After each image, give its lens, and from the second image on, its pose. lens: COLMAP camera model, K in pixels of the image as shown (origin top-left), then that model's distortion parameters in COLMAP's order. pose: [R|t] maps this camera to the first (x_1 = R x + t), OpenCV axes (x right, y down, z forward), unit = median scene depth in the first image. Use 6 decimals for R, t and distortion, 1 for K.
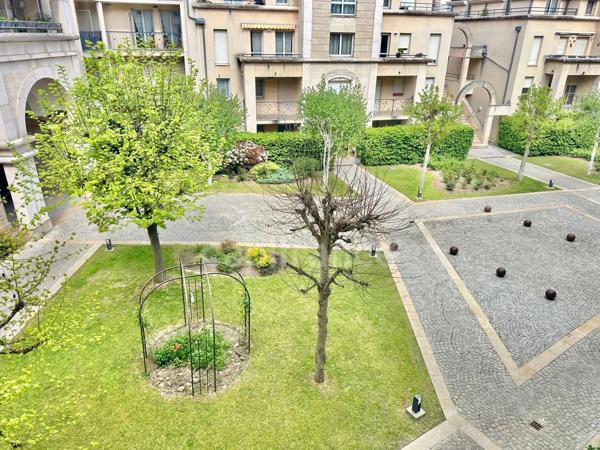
lens RADIAL K [[416.8, 0, 305.9], [0, 416.8, 225.1], [0, 0, 1]] dist [0.104378, -0.127949]
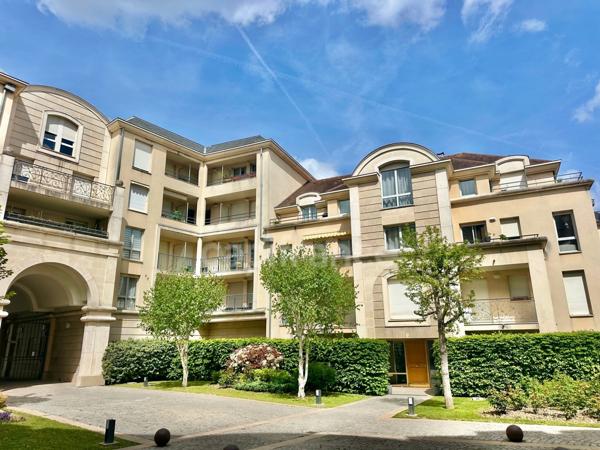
lens RADIAL K [[416.8, 0, 305.9], [0, 416.8, 225.1], [0, 0, 1]] dist [0.104378, -0.127949]
pose [[0.775664, -0.206331, -0.596467, 0.416423], [-0.227775, 0.789851, -0.569433, 0.058665], [0.588612, 0.577549, 0.565662, 0.402343]]
